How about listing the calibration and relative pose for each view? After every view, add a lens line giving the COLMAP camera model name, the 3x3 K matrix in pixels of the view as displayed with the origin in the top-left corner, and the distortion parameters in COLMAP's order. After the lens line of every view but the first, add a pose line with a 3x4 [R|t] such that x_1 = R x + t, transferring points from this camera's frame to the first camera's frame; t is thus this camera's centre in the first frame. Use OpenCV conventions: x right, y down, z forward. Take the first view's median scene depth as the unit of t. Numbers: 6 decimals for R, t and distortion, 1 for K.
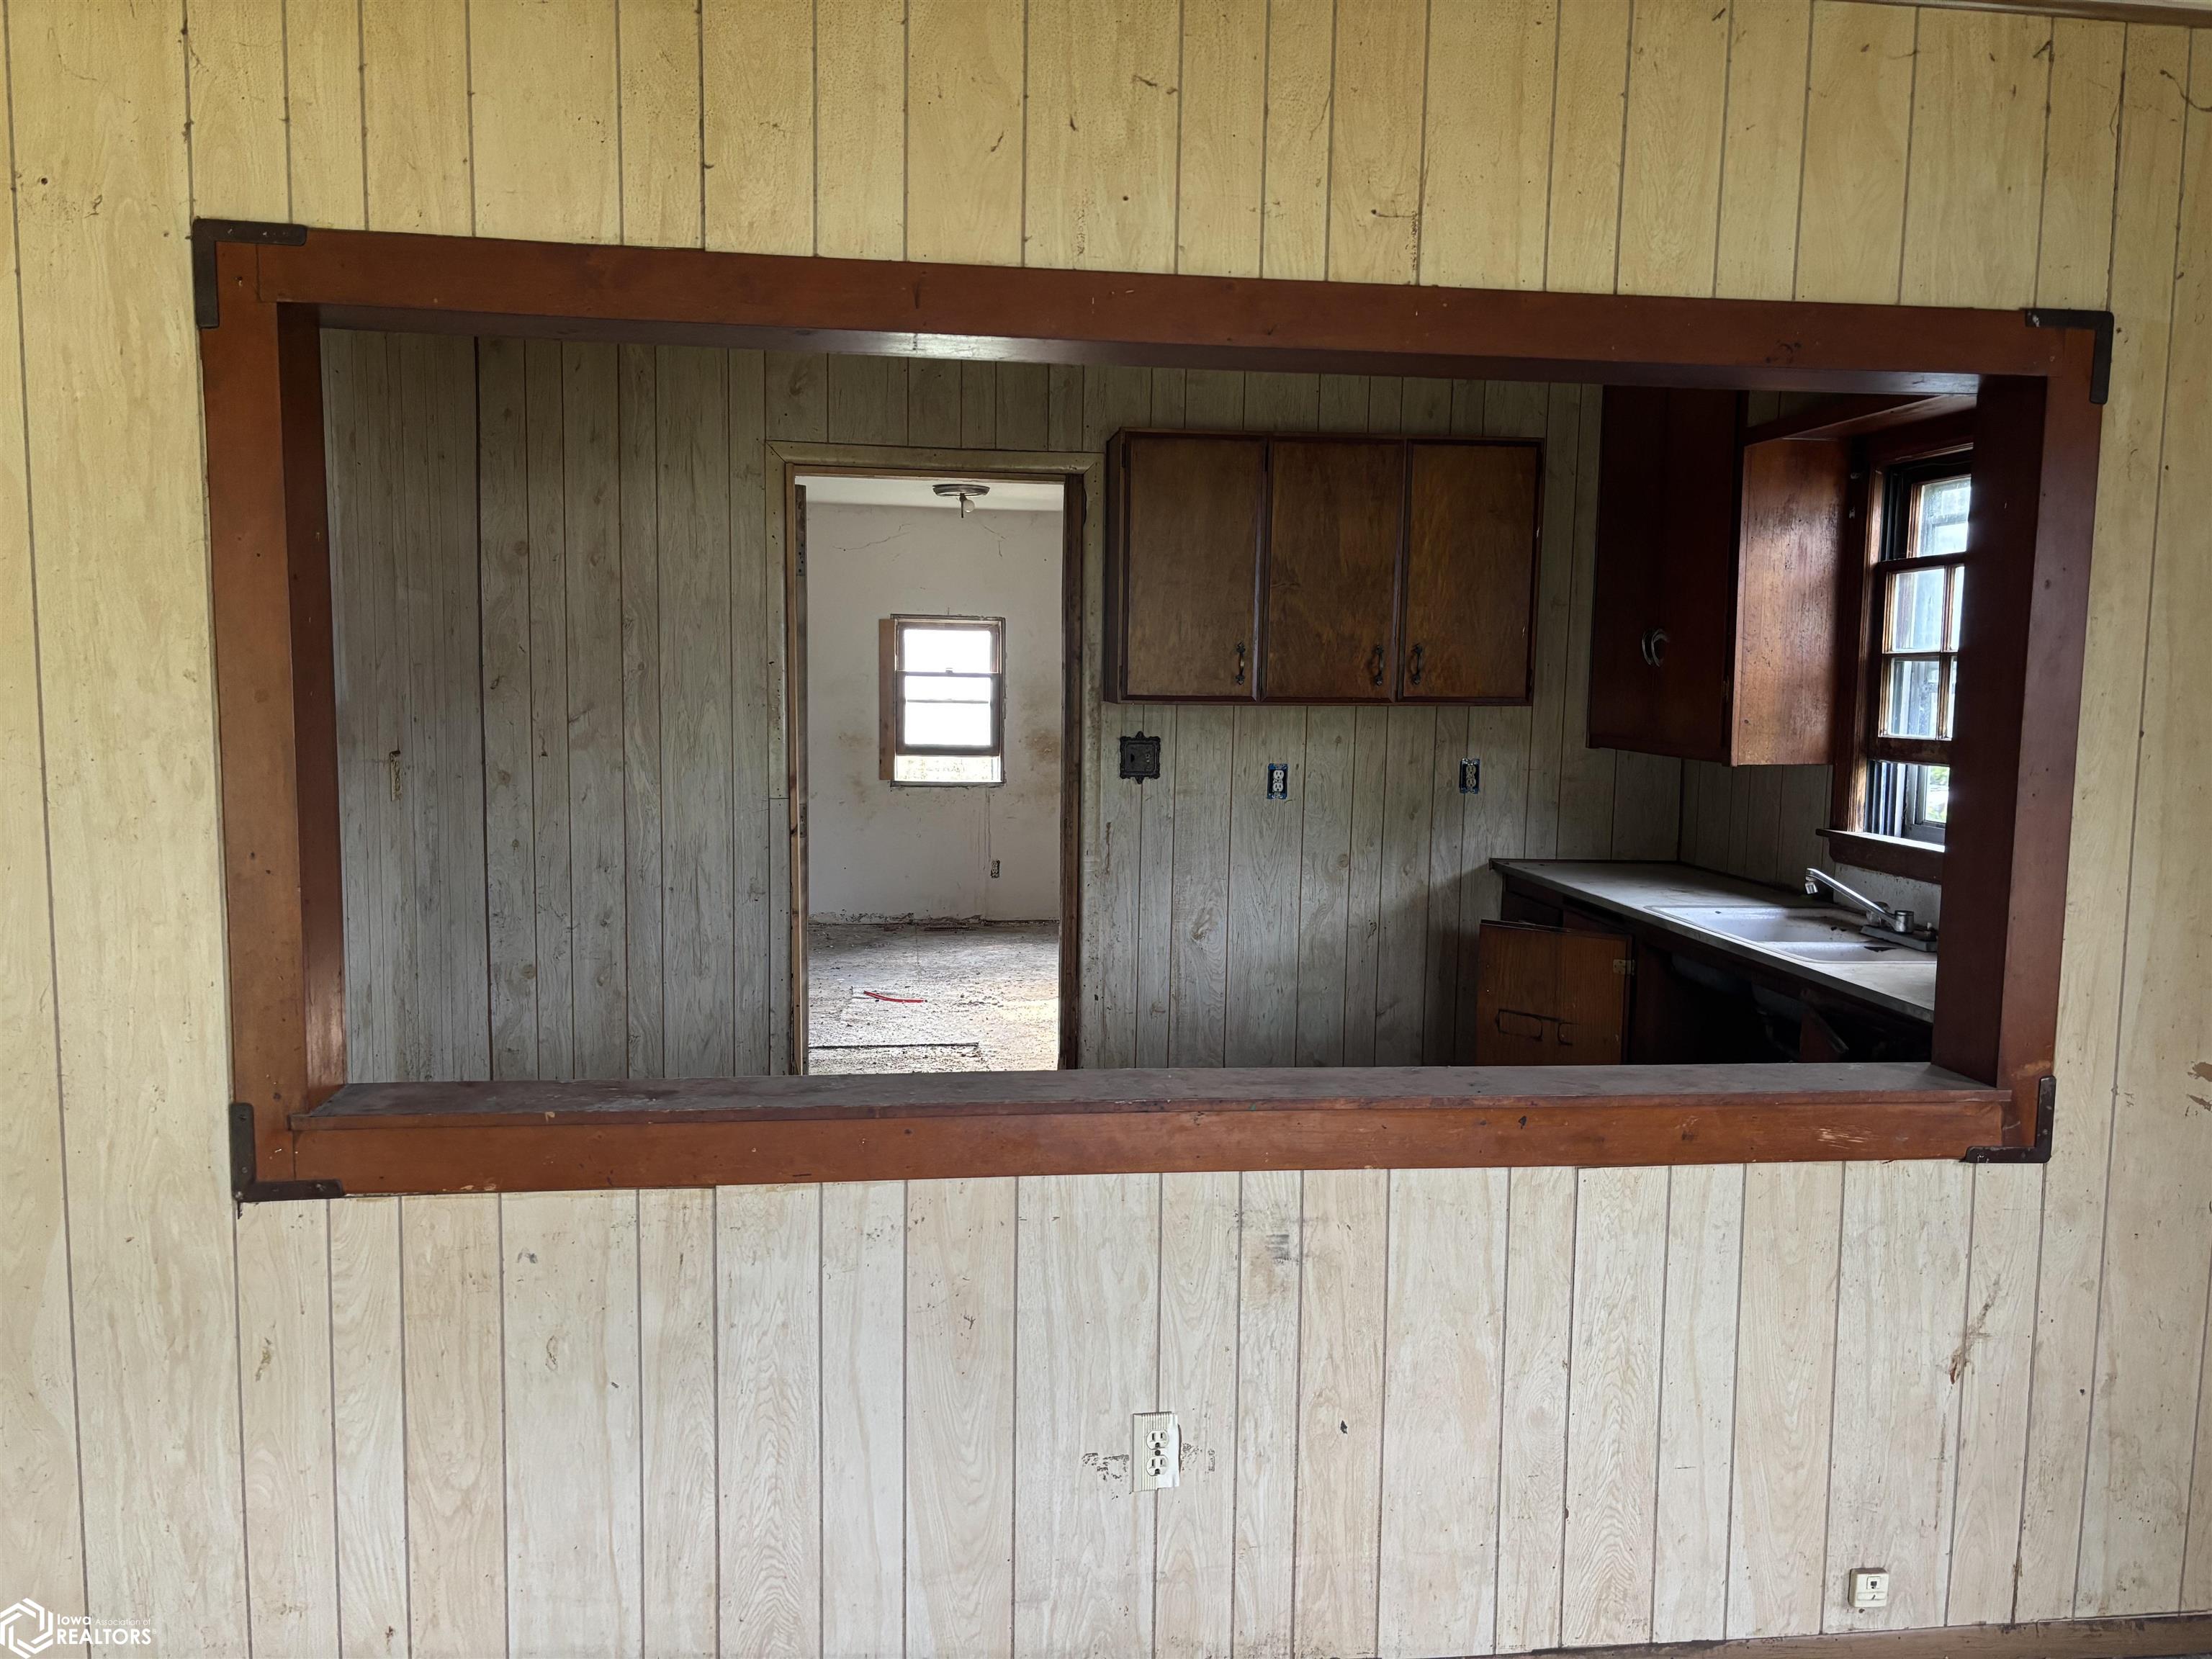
lens RADIAL K [[1675.0, 0, 1109.6], [0, 1675.0, 839.2], [0, 0, 1]] dist [0.033461, -0.036998]
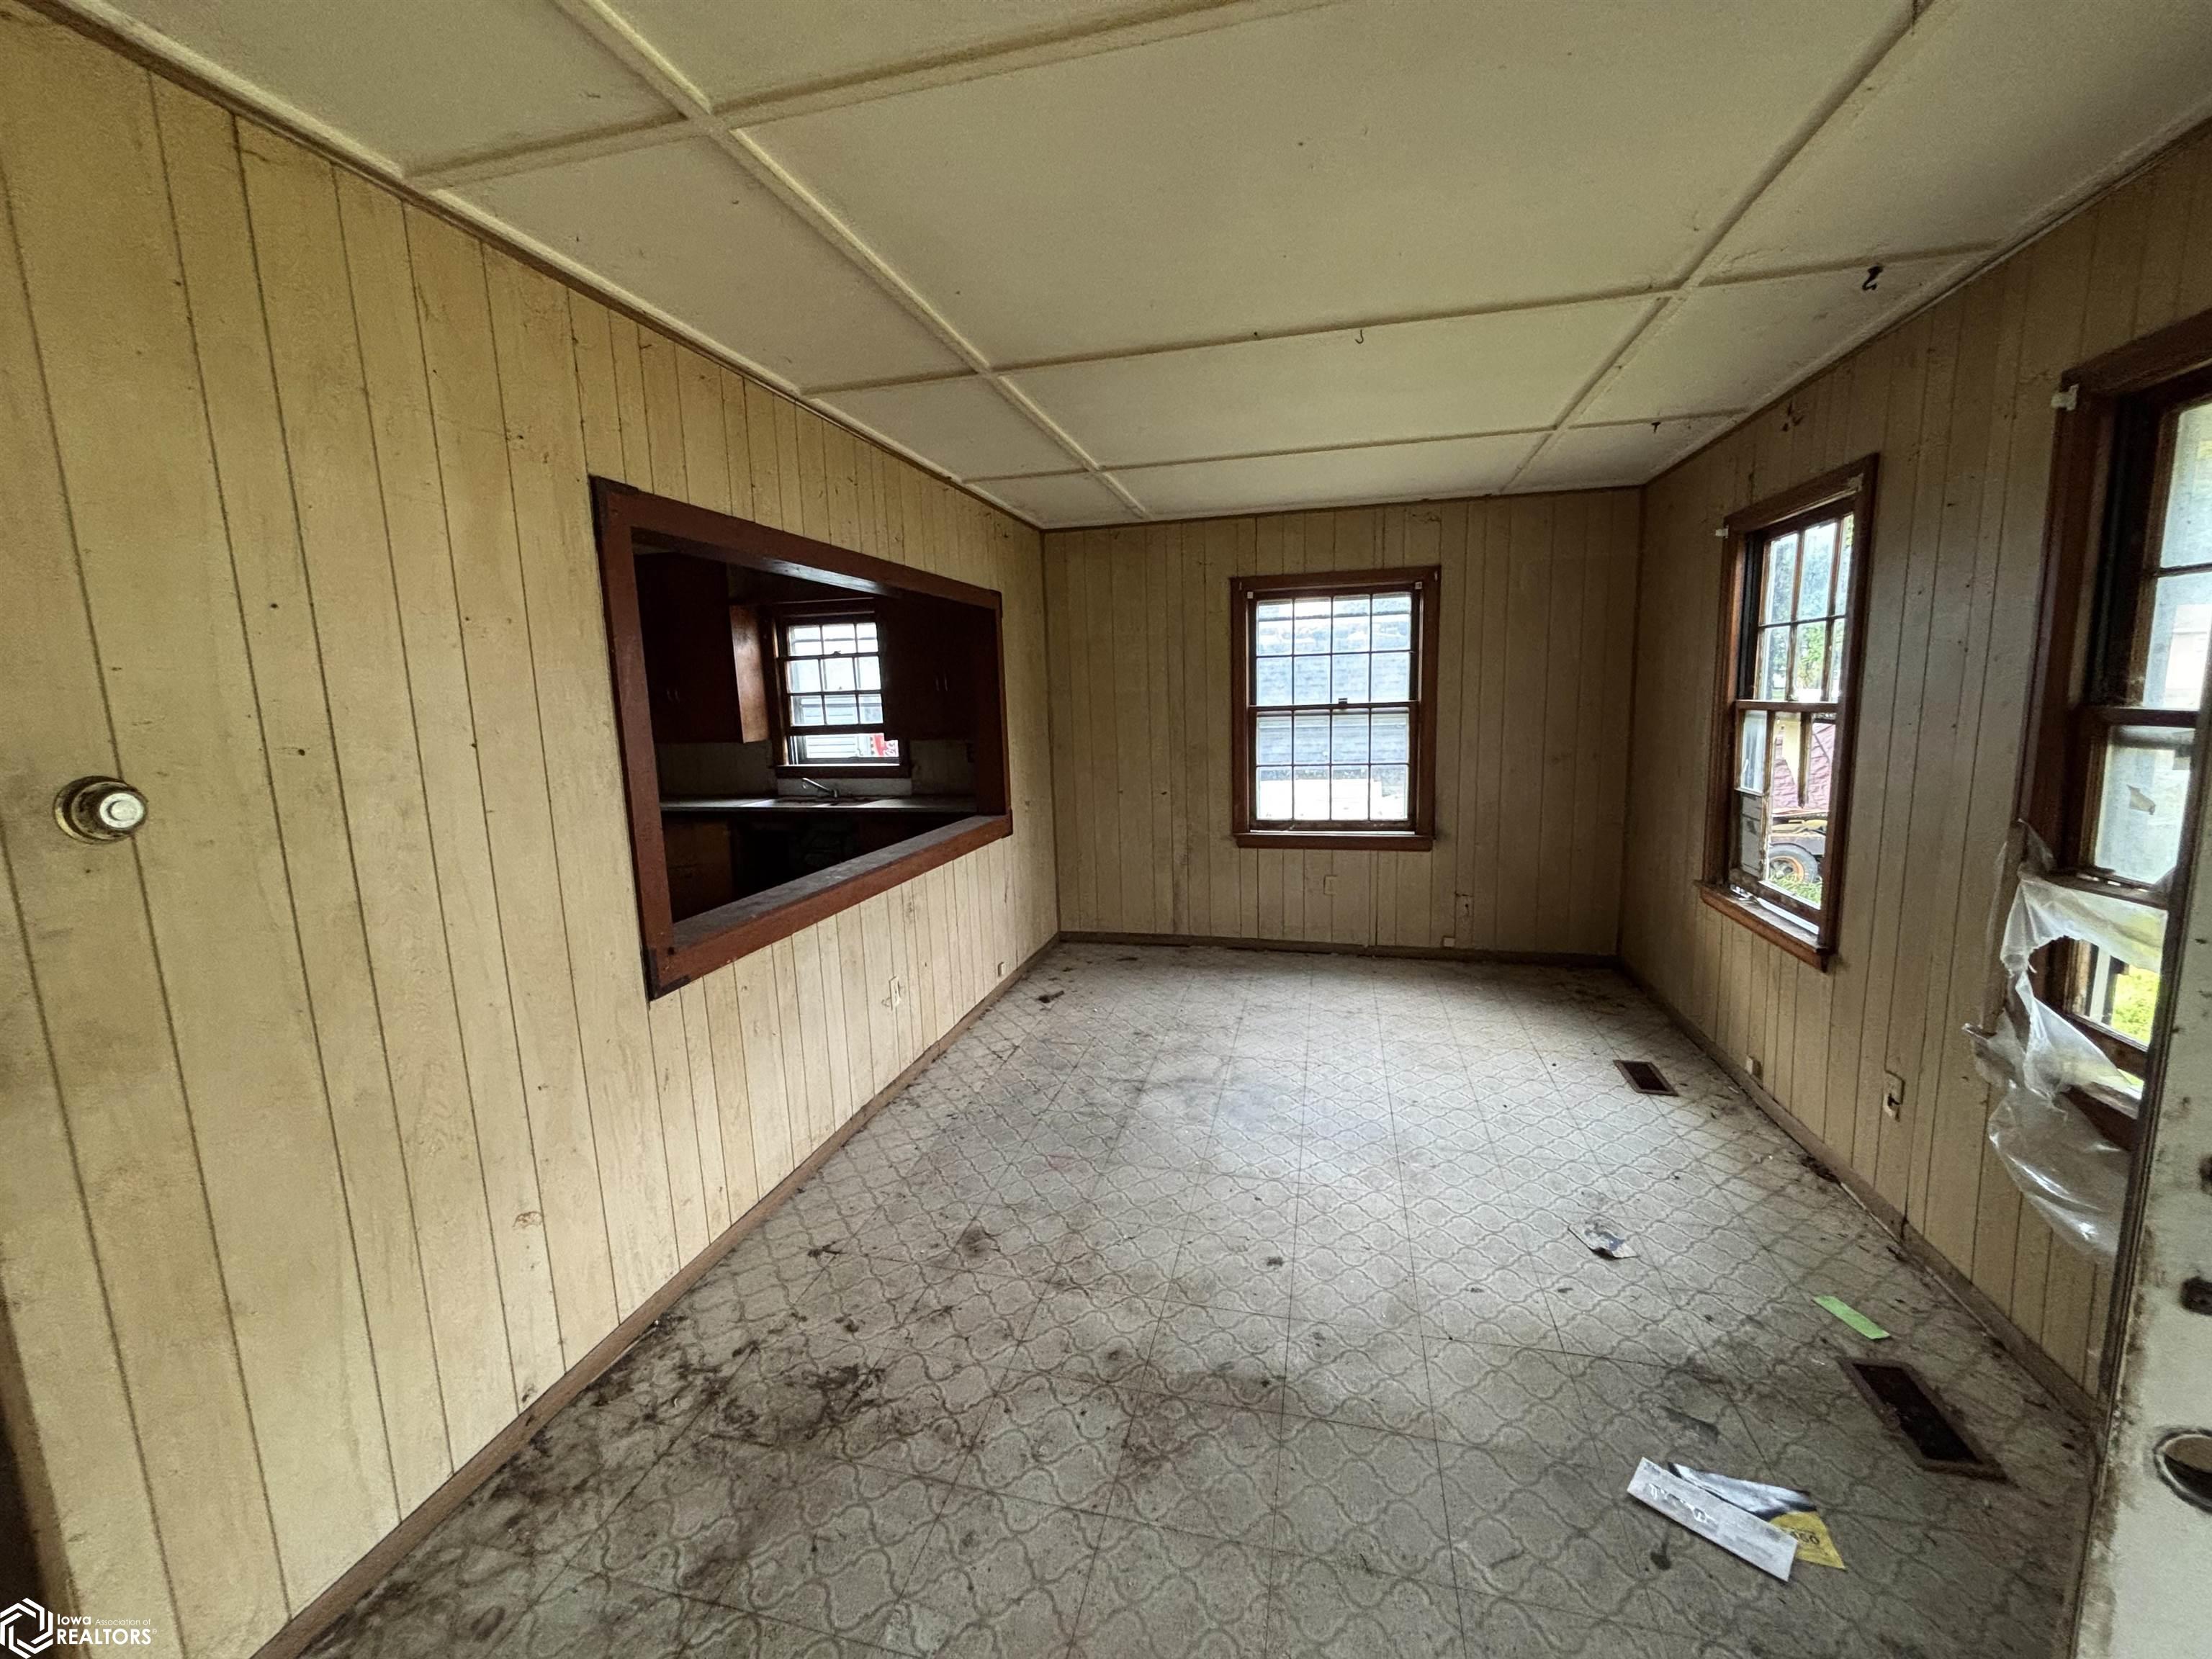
lens RADIAL K [[885.7, 0, 1106.2], [0, 885.7, 823.9], [0, 0, 1]] dist [-0.002573, -0.000566]
pose [[0.370719, -0.165330, 0.913911, -1.145768], [0.134535, 0.983209, 0.123293, -0.032526], [-0.918949, 0.077246, 0.386737, 0.124564]]
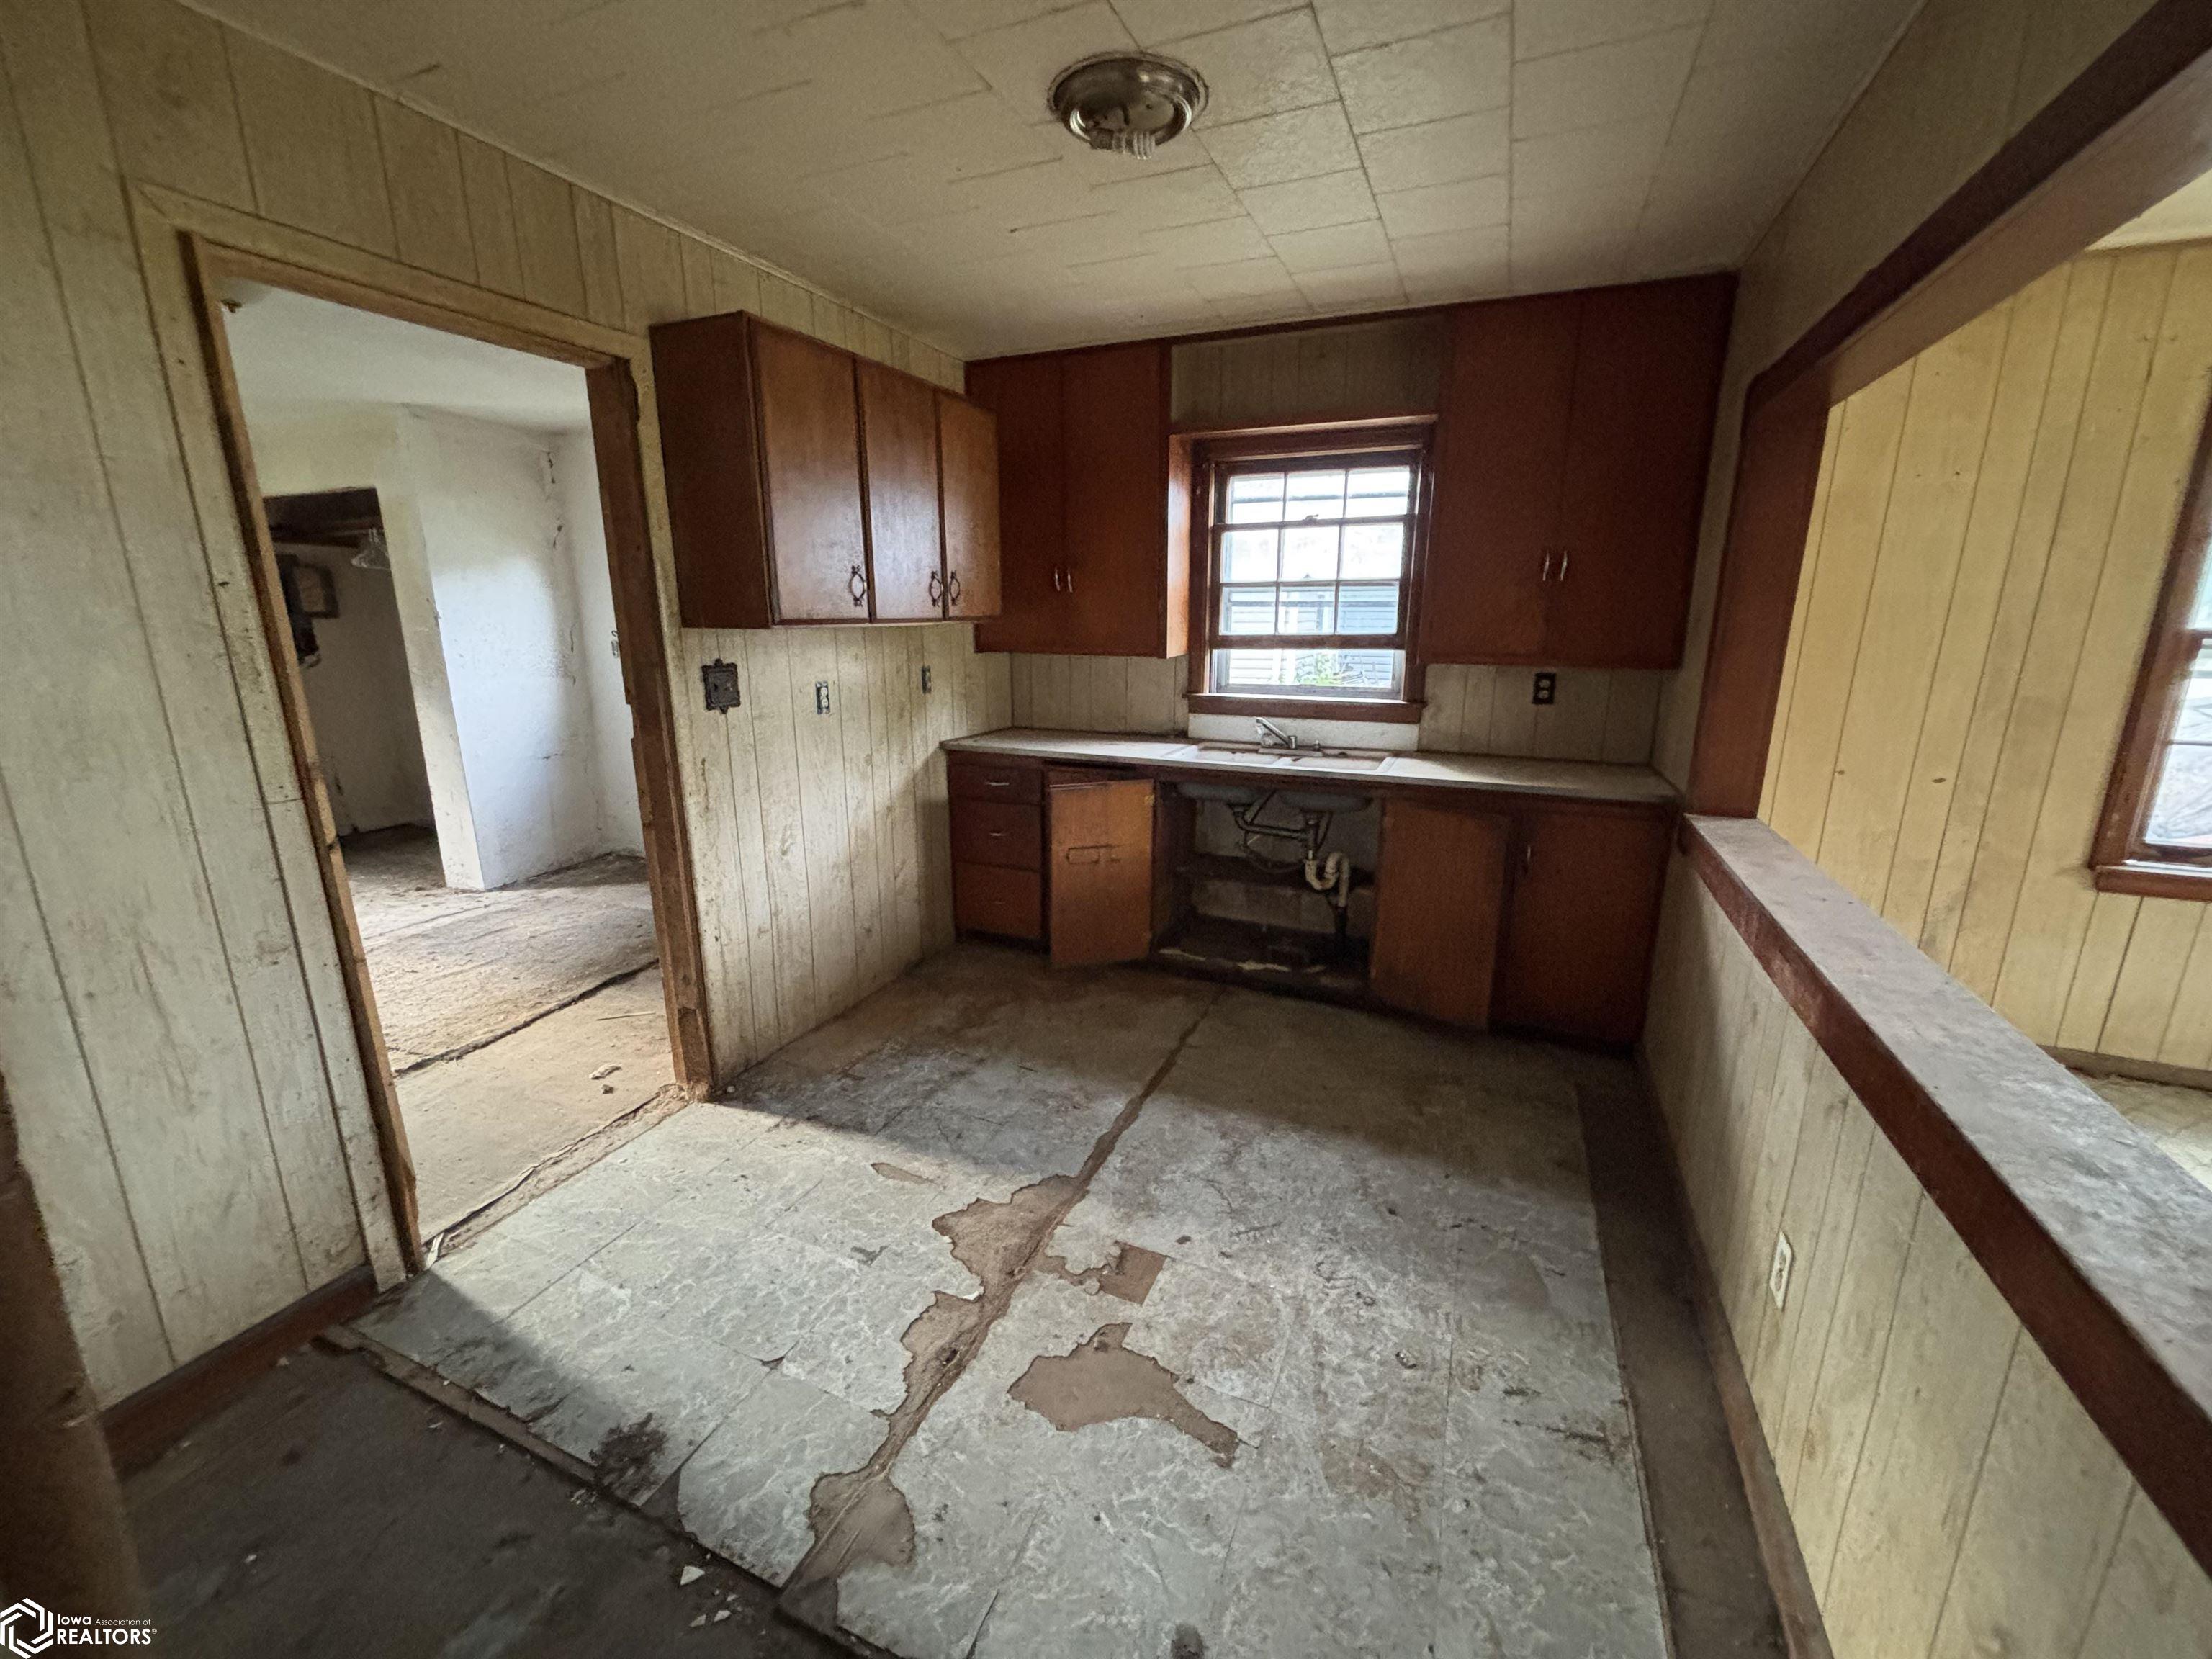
lens RADIAL K [[885.7, 0, 1101.8], [0, 885.7, 835.8], [0, 0, 1]] dist [-0.002573, -0.000566]
pose [[0.507481, -0.225573, 0.831613, -0.701866], [0.095024, 0.973890, 0.206178, -0.110509], [-0.856407, -0.025608, 0.515665, 1.224945]]
